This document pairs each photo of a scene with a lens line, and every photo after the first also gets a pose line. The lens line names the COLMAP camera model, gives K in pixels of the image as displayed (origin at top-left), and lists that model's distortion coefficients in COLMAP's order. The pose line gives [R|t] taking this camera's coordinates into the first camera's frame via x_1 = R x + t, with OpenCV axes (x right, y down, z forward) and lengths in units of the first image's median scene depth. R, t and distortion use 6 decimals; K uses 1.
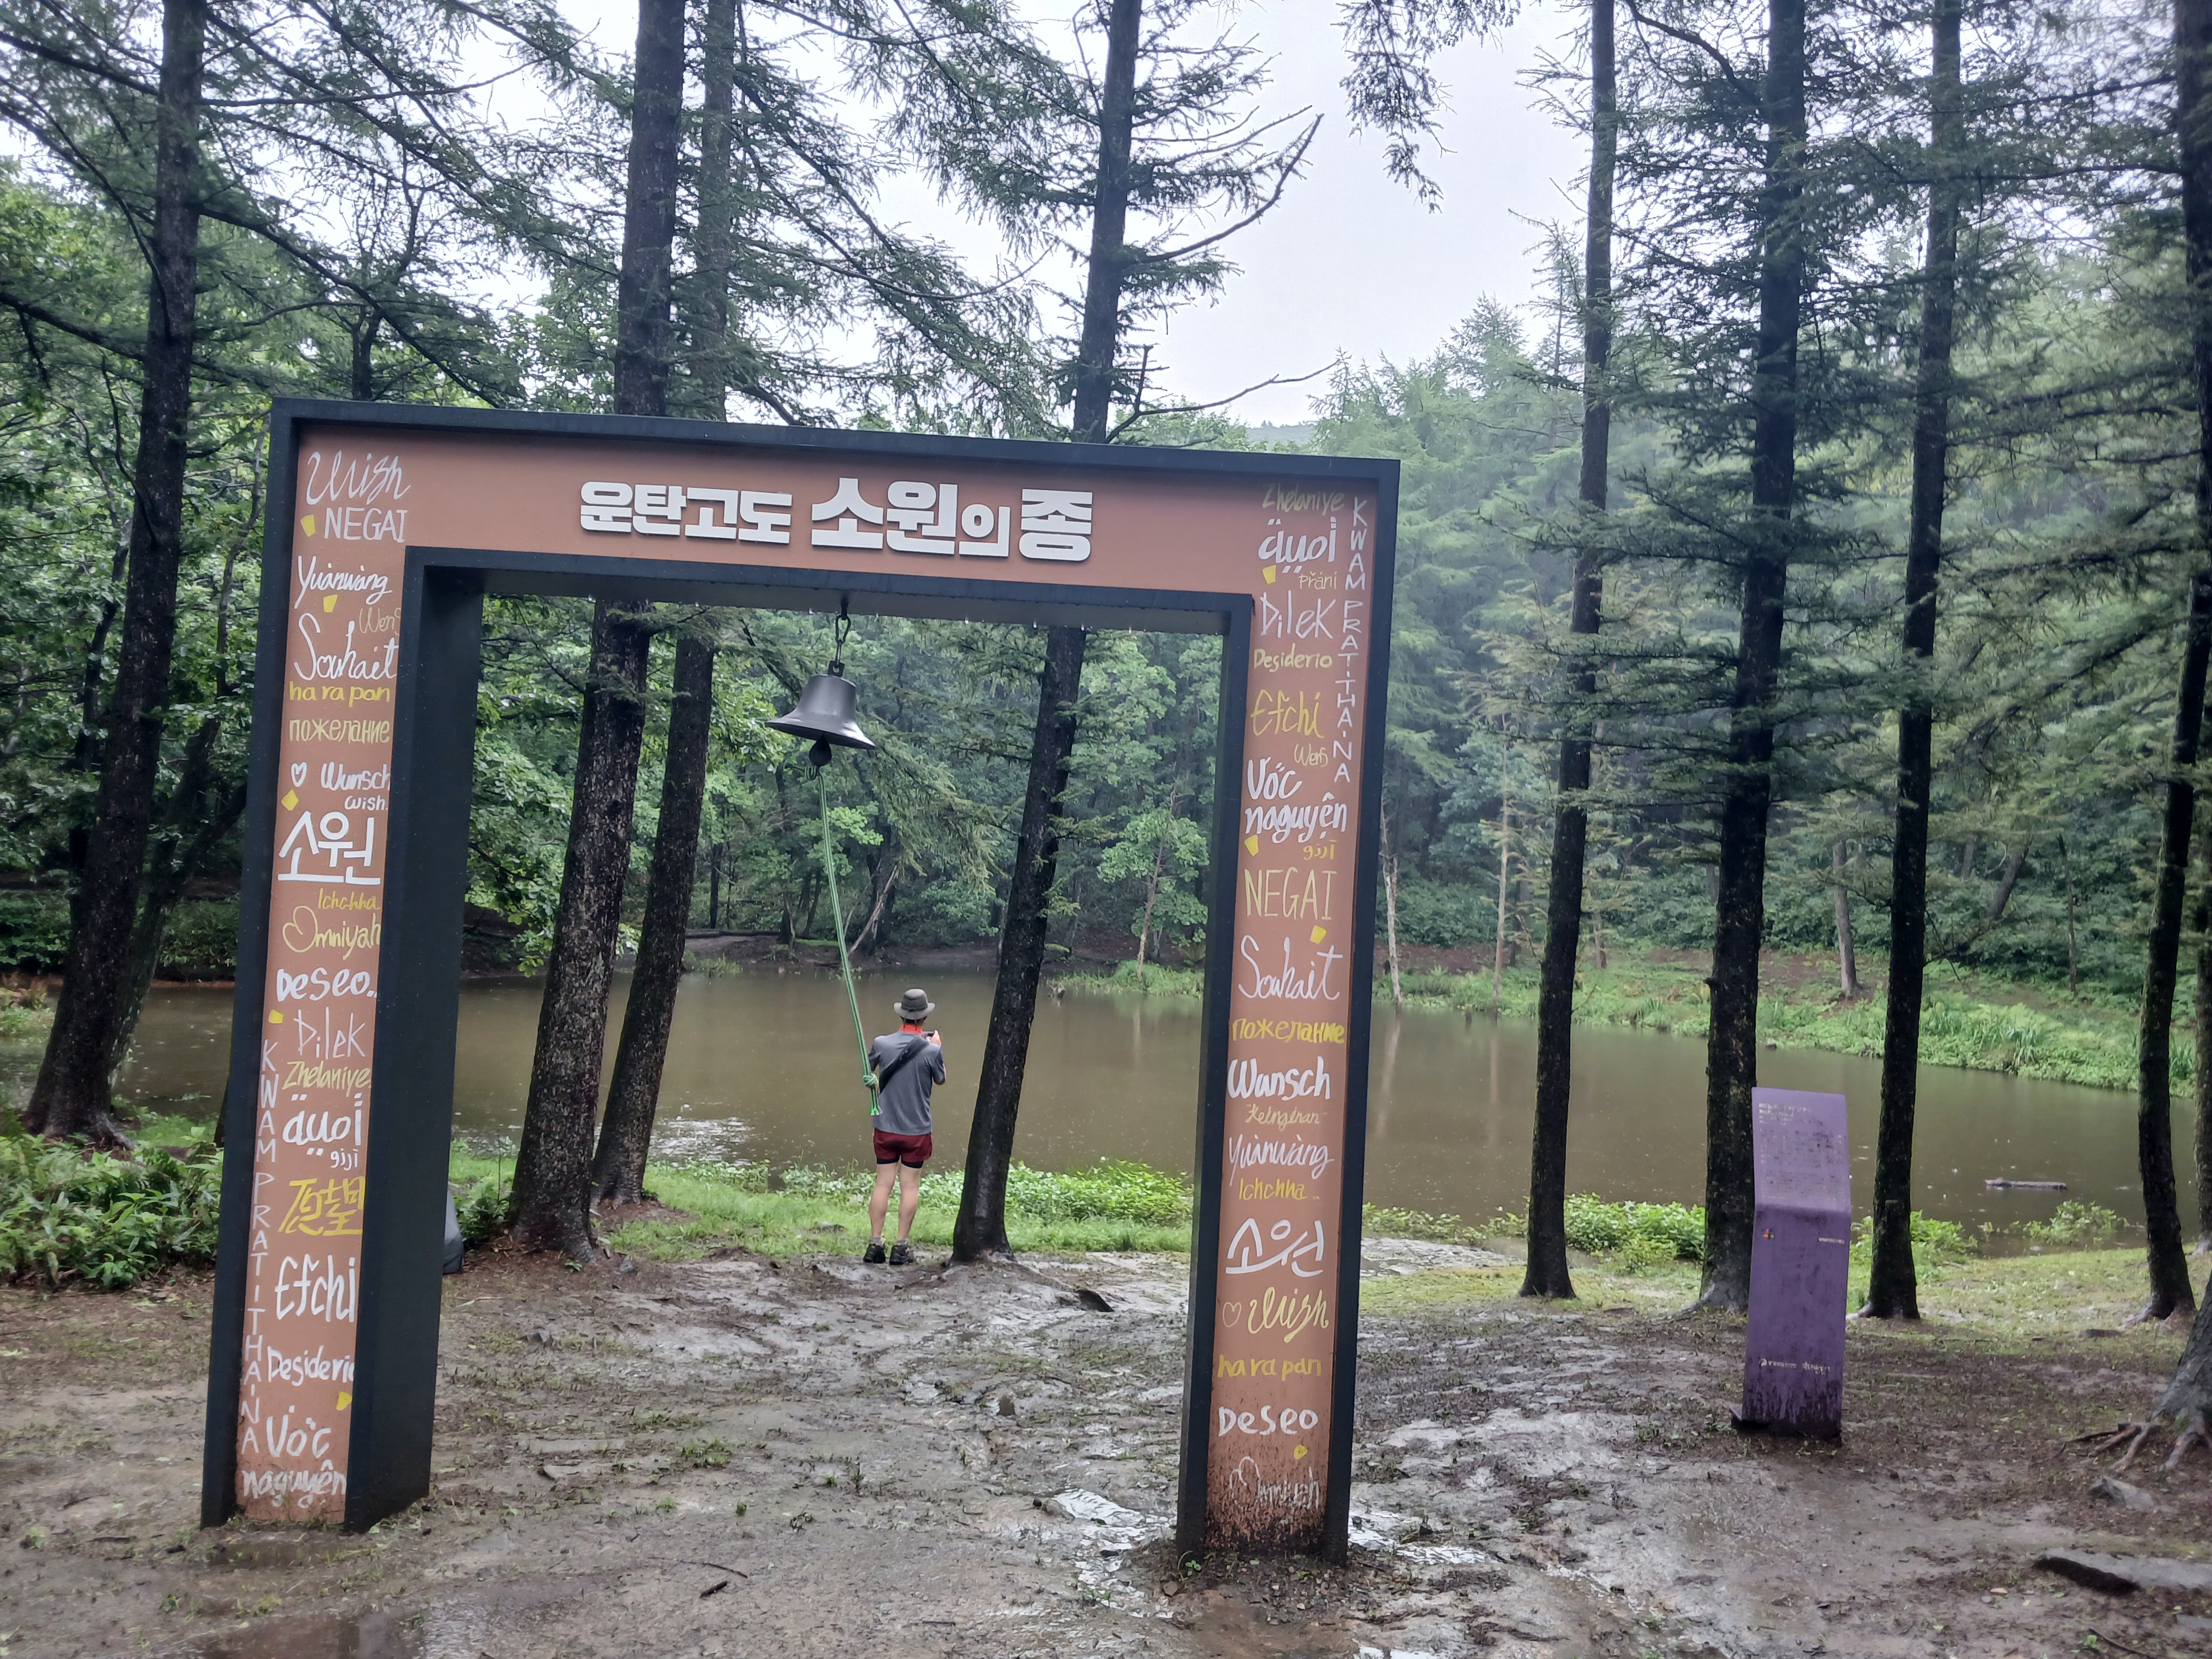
lens RADIAL K [[1811.3, 0, 1178.7], [0, 1811.3, 826.7], [0, 0, 1]] dist [0.146422, -0.395739]
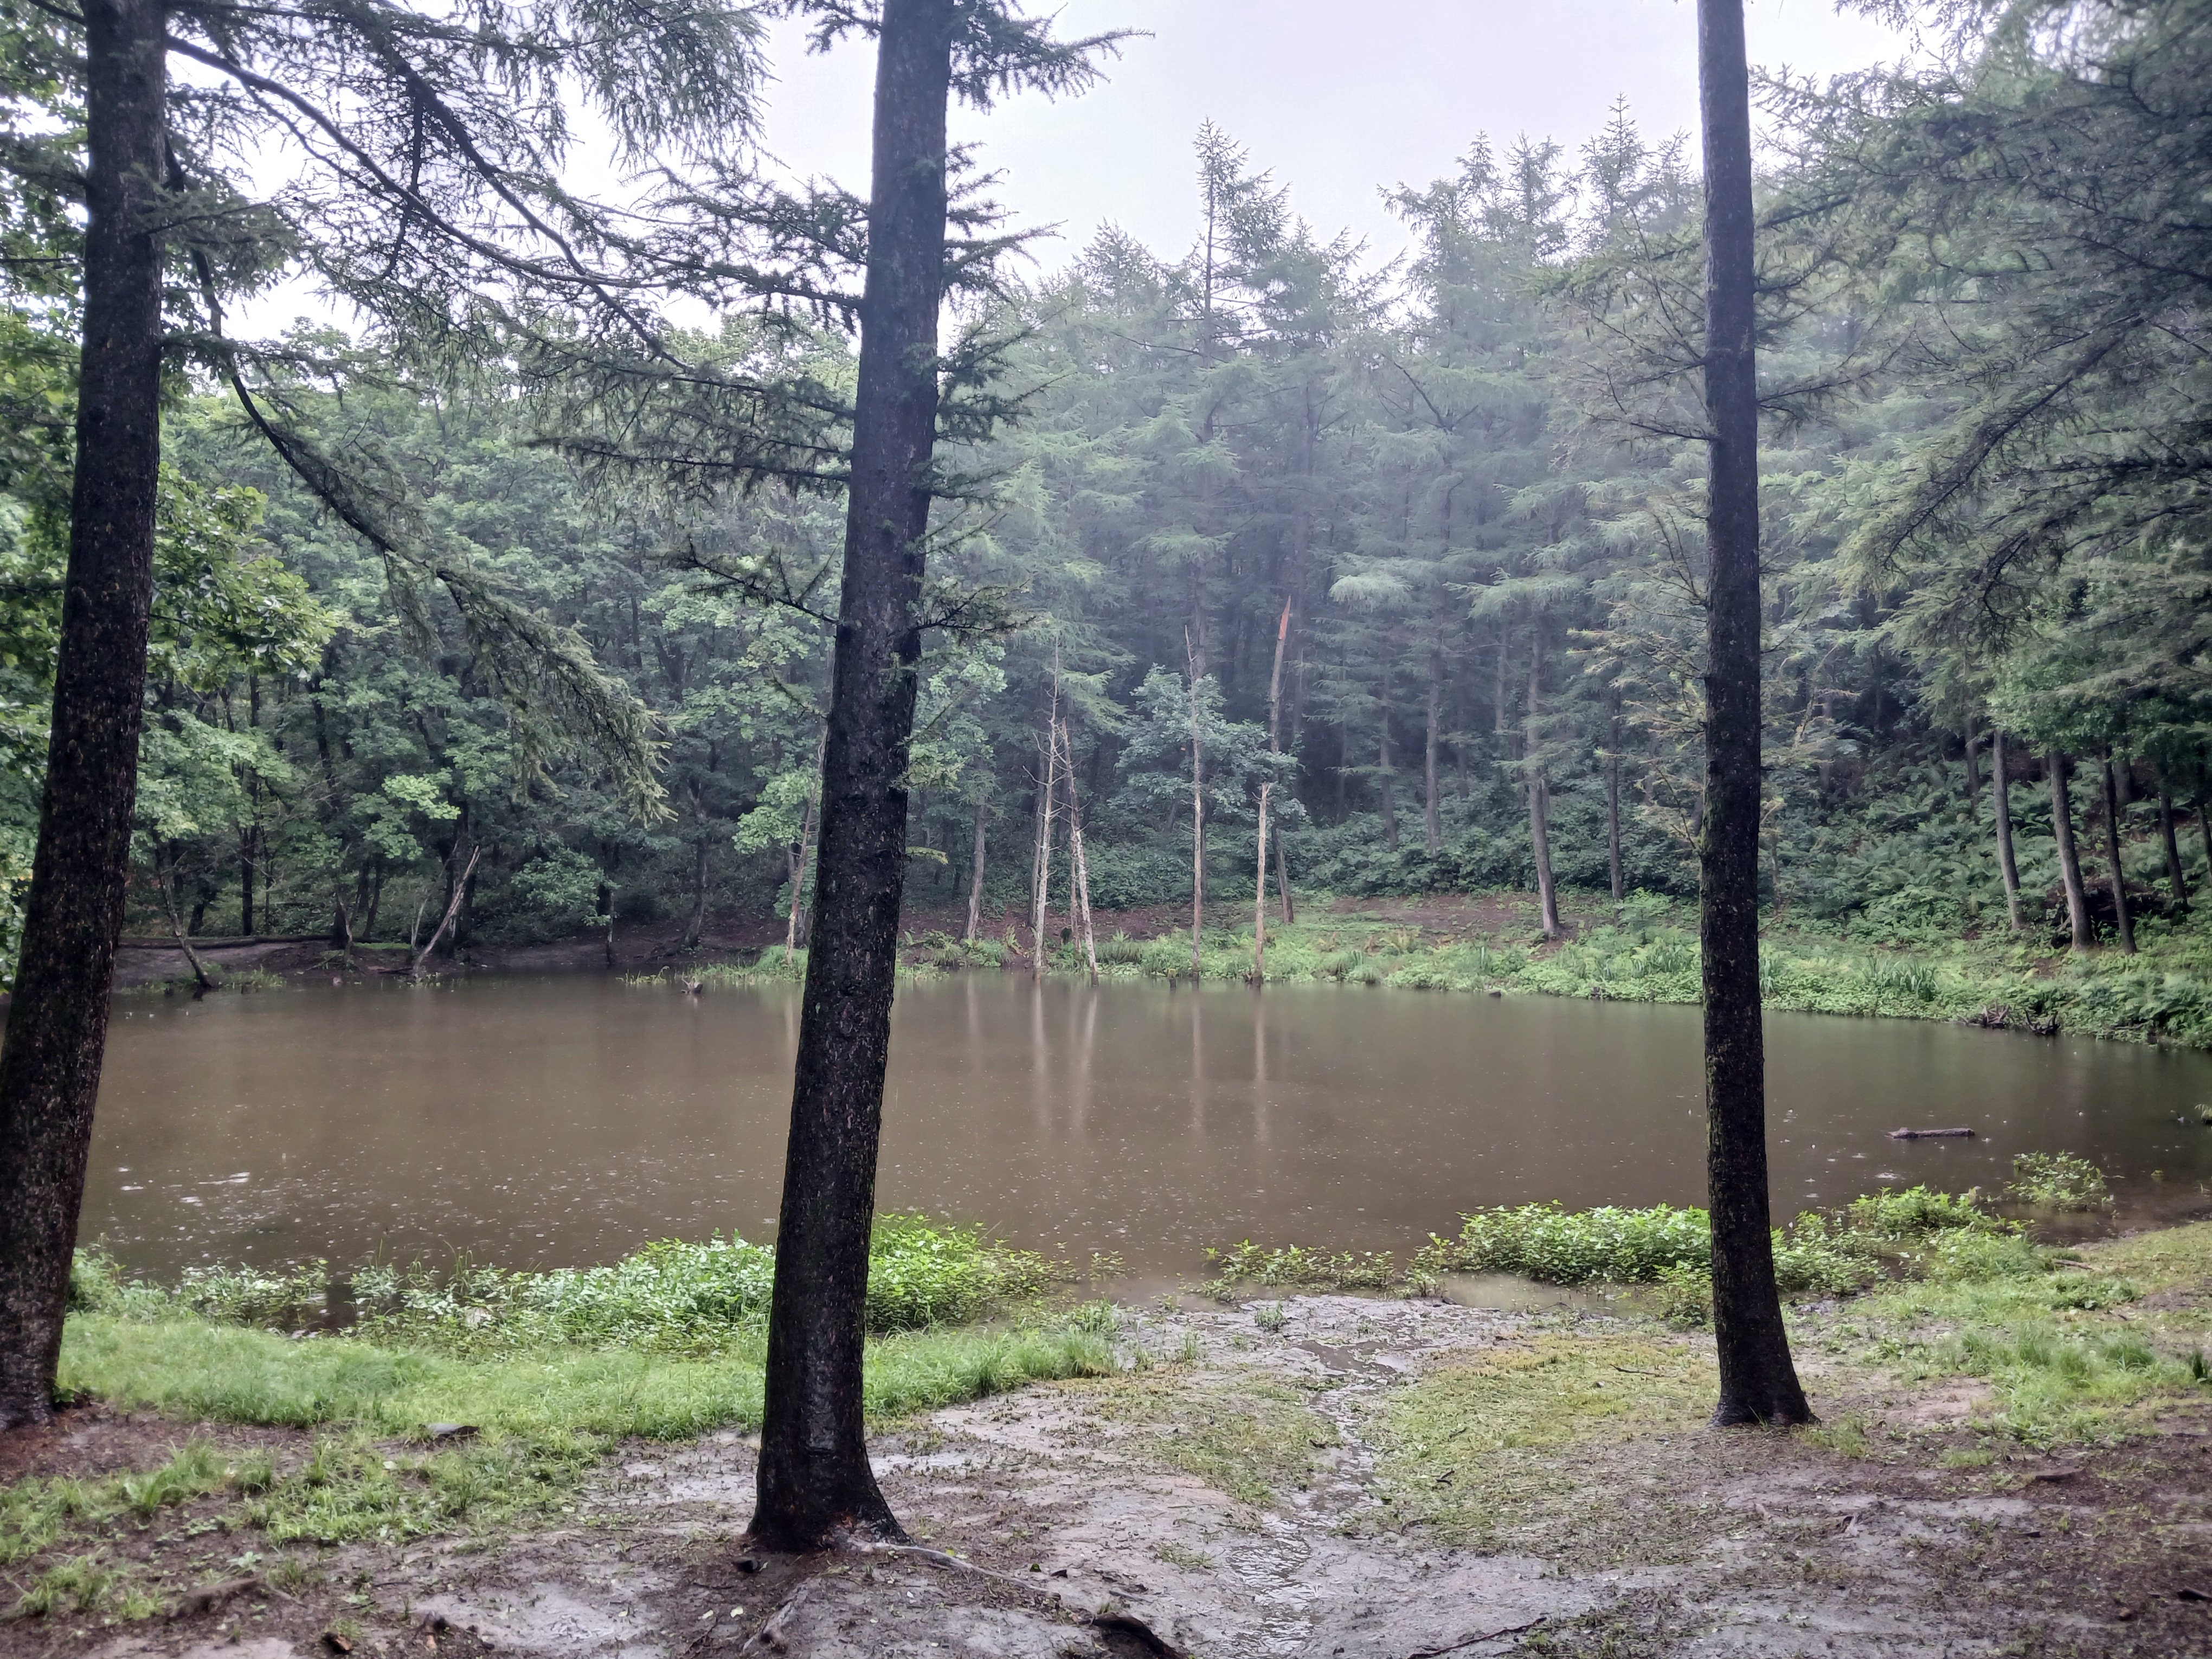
lens RADIAL K [[1811.3, 0, 1178.7], [0, 1811.3, 826.7], [0, 0, 1]] dist [0.146422, -0.395739]
pose [[0.975487, -0.043448, 0.215727, -0.025191], [0.041069, 0.999036, 0.015500, 0.012976], [-0.216192, -0.006260, 0.976331, 0.120955]]
